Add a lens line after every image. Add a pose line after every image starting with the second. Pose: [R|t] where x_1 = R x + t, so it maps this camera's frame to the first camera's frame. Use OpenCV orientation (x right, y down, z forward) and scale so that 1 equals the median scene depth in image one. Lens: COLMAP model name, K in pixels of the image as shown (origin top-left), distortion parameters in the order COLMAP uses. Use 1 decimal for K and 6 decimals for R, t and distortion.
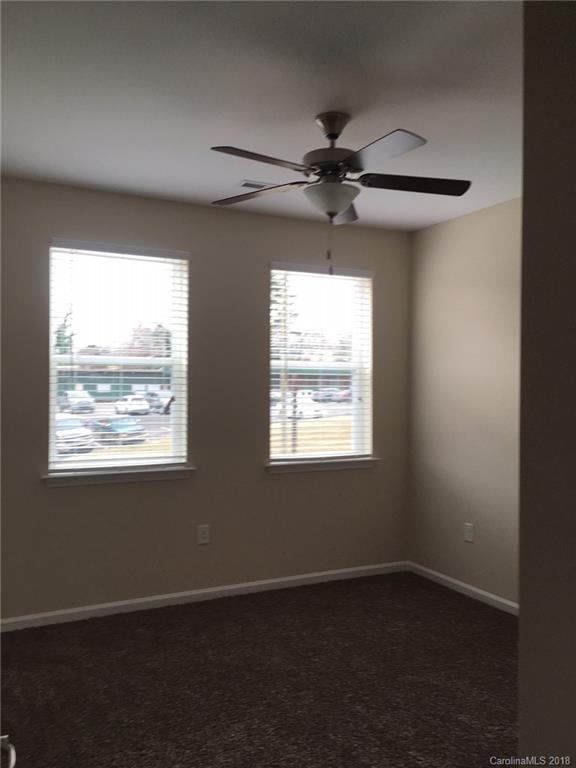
lens RADIAL K [[638.4, 0, 287.8], [0, 638.4, 383.8], [0, 0, 1]] dist [0.044323, 0.006255]
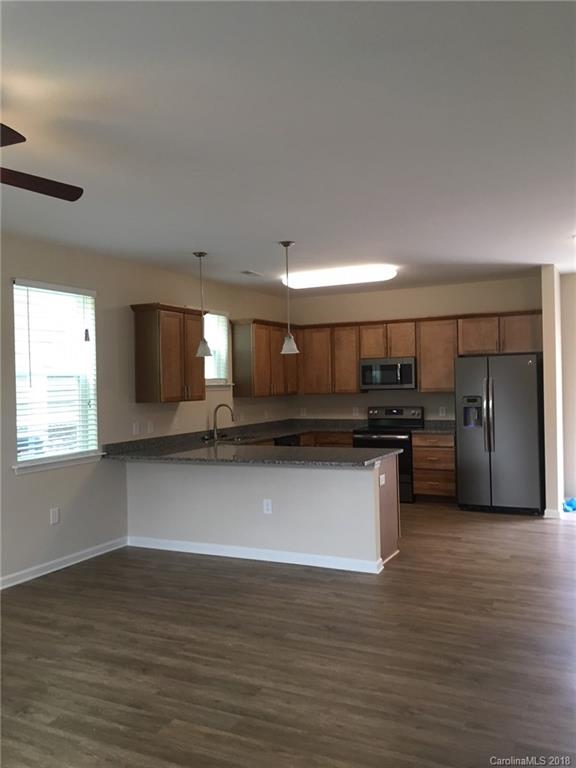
lens RADIAL K [[638.4, 0, 288.1], [0, 638.4, 384.0], [0, 0, 1]] dist [0.044323, 0.006255]
pose [[0.800011, -0.024946, 0.599466, -0.637234], [0.025260, 0.999650, 0.007888, -0.013837], [-0.599453, 0.008832, 0.800361, -0.301609]]
